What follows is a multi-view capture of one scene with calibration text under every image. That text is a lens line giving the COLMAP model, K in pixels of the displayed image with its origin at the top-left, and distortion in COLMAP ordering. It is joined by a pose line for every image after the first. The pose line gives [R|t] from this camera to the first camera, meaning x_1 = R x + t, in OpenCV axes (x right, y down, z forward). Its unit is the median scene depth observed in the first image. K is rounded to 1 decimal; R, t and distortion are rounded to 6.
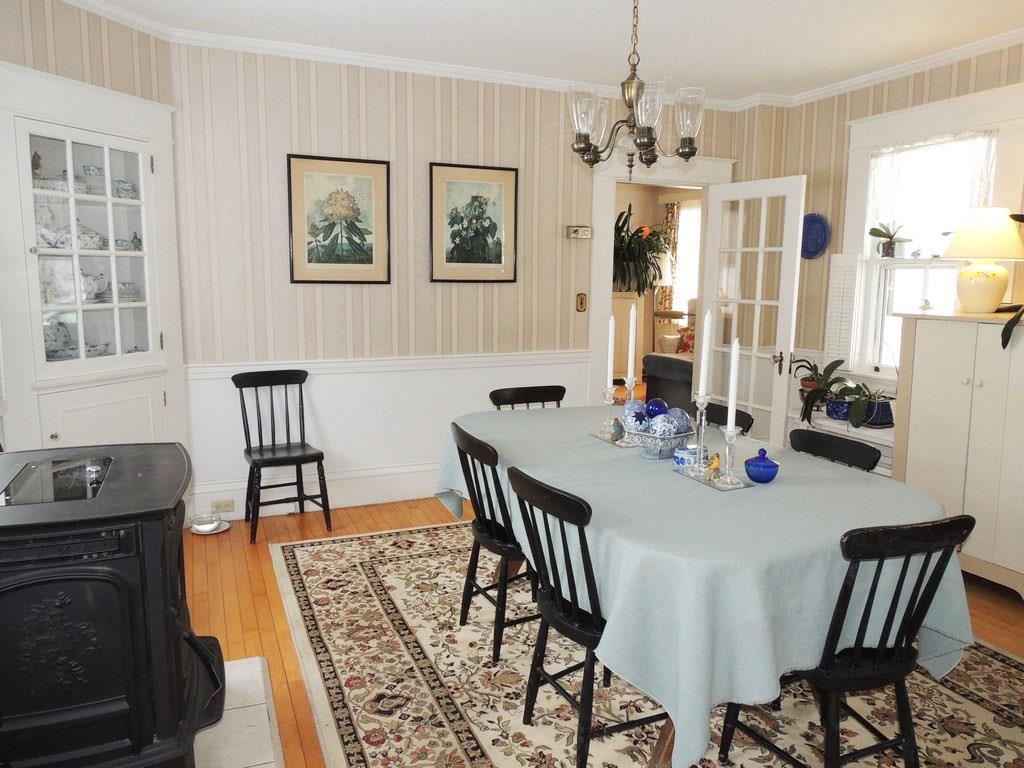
lens RADIAL K [[727.3, 0, 512.0], [0, 727.3, 384.0], [0, 0, 1]] dist [-0.022702, 0.003971]
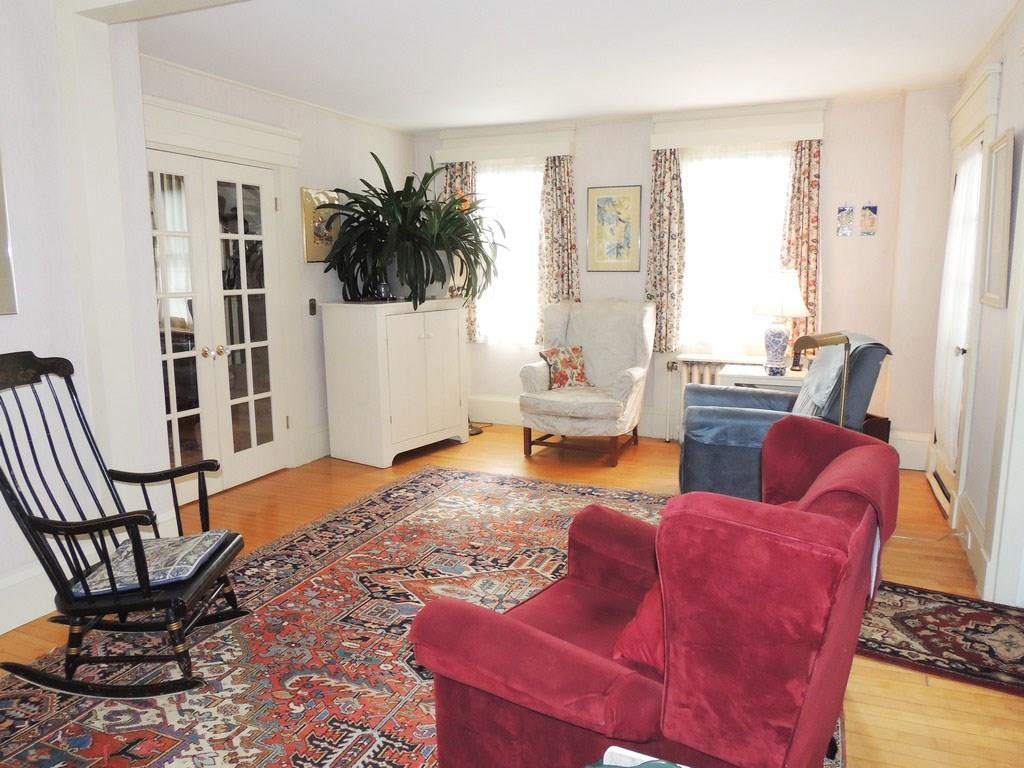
lens RADIAL K [[727.3, 0, 512.0], [0, 727.3, 384.0], [0, 0, 1]] dist [-0.022702, 0.003971]
pose [[0.728618, -0.122416, 0.673892, -0.226044], [0.119038, 0.991557, 0.051417, -0.080449], [-0.674497, 0.042756, 0.737038, 0.508567]]
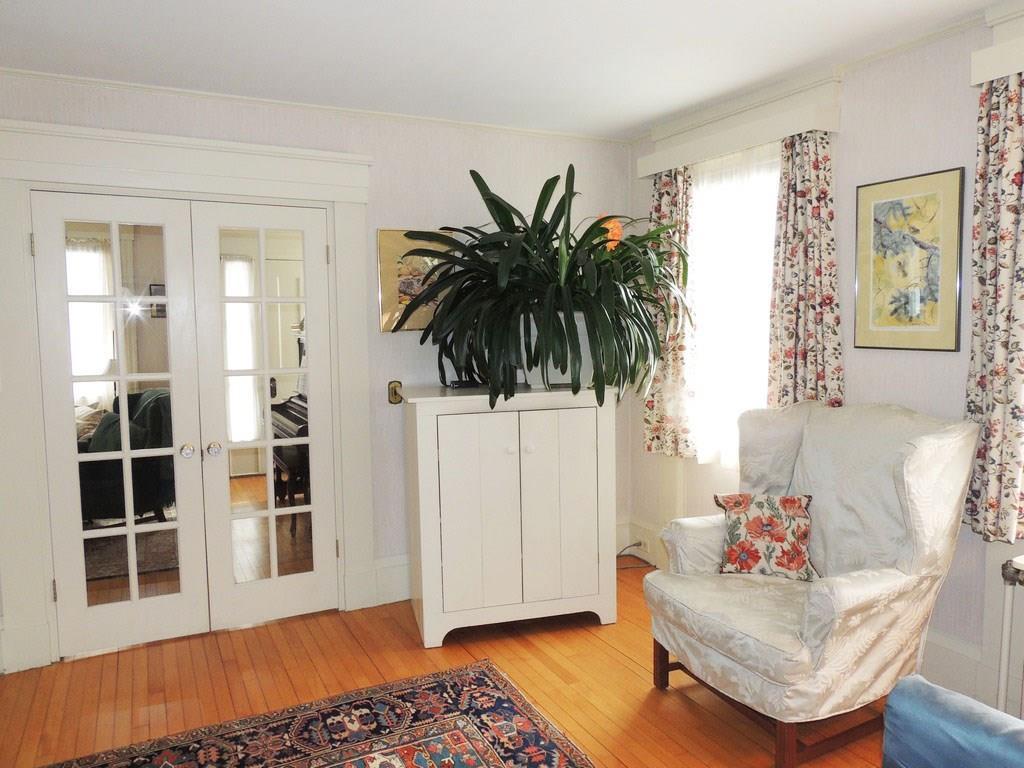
lens RADIAL K [[727.3, 0, 512.0], [0, 727.3, 384.0], [0, 0, 1]] dist [-0.022702, 0.003971]
pose [[0.997353, -0.025079, 0.068248, 0.101523], [0.029951, 0.997003, -0.071326, -0.103866], [-0.066255, 0.073182, 0.995115, 0.621490]]
